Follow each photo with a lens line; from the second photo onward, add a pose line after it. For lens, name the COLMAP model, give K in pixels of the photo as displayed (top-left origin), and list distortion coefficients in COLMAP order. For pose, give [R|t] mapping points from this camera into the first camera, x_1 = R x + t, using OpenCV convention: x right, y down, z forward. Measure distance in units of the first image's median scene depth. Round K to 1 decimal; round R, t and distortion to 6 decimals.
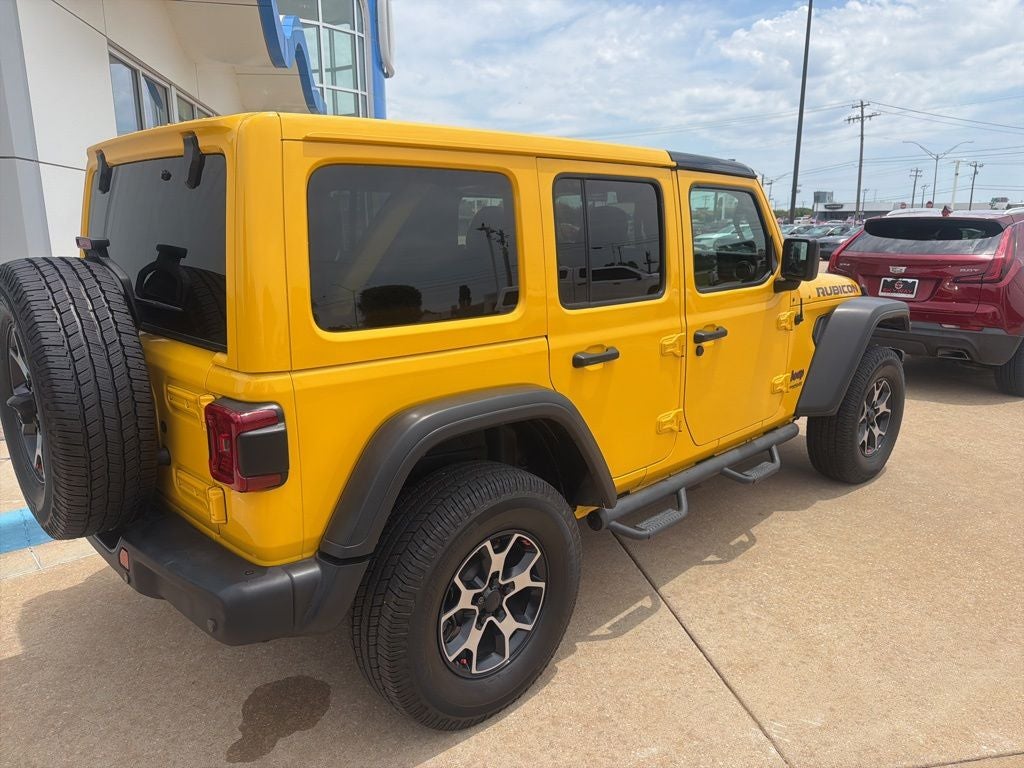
lens RADIAL K [[729.1, 0, 507.9], [0, 729.1, 376.9], [0, 0, 1]] dist [0.050753, -0.073634]
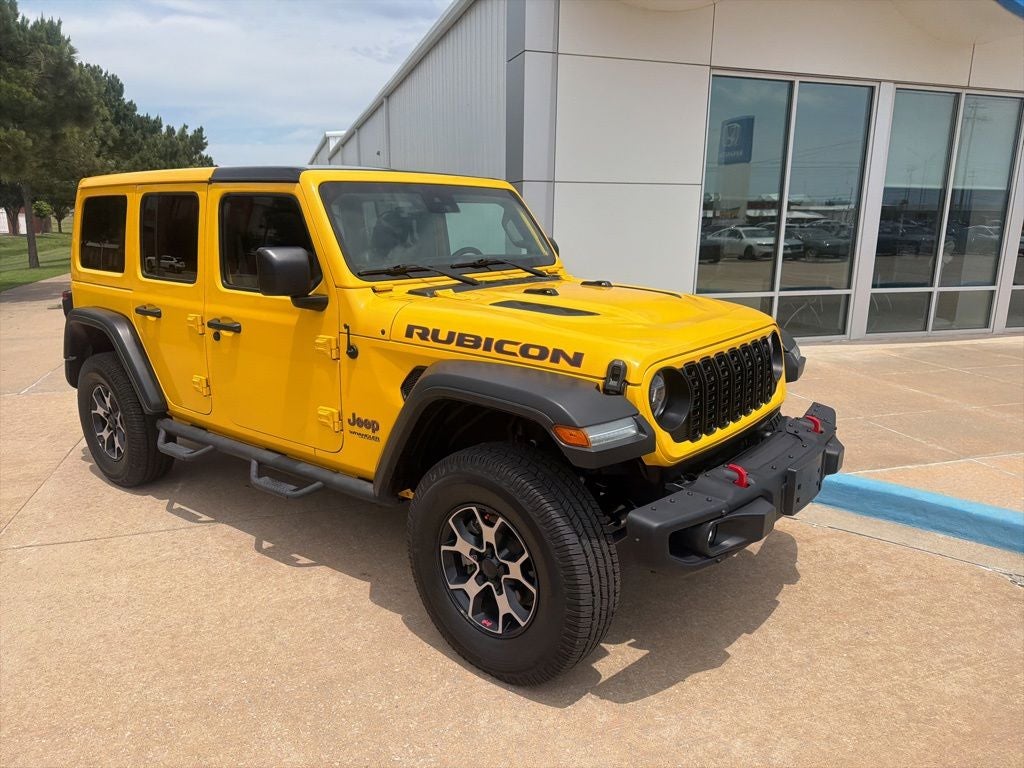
lens RADIAL K [[728.5, 0, 507.8], [0, 728.5, 385.7], [0, 0, 1]] dist [0.040144, -0.048992]
pose [[0.126251, 0.227266, -0.965614, 1.530544], [-0.215845, 0.956375, 0.196870, -0.303663], [0.968231, 0.183568, 0.169798, 1.313494]]
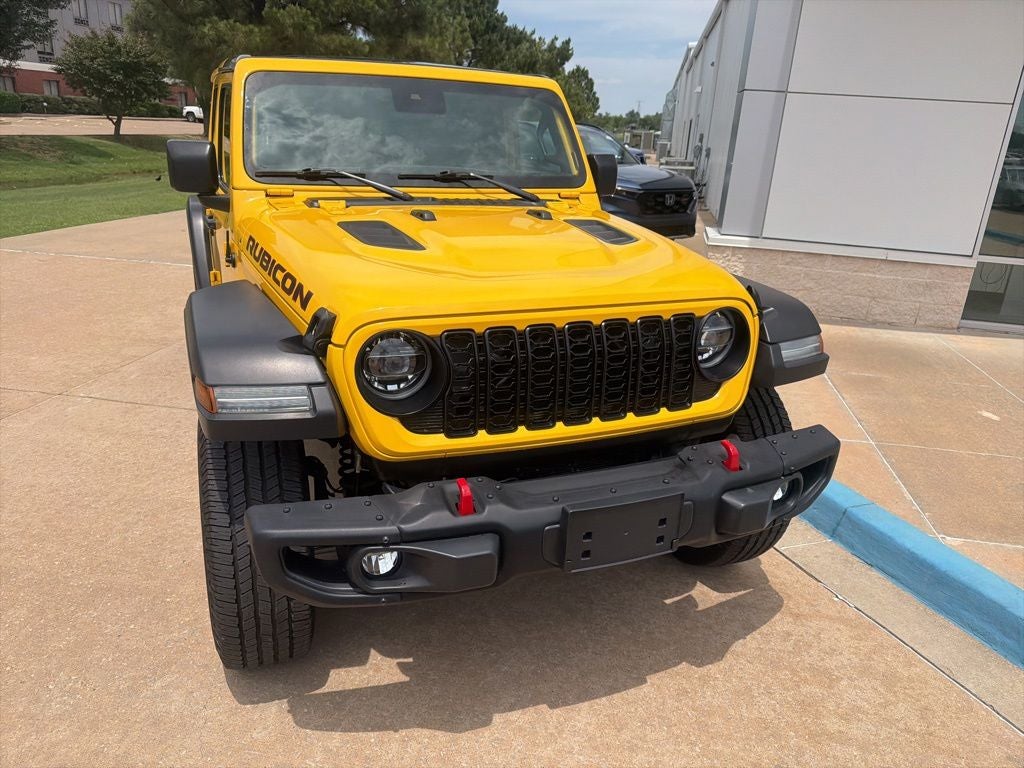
lens RADIAL K [[728.5, 0, 507.8], [0, 728.5, 385.7], [0, 0, 1]] dist [0.040144, -0.048992]
pose [[-0.357357, 0.300285, -0.884378, 1.260020], [-0.246180, 0.883133, 0.399338, -0.423084], [0.900939, 0.360422, -0.241670, 1.876130]]
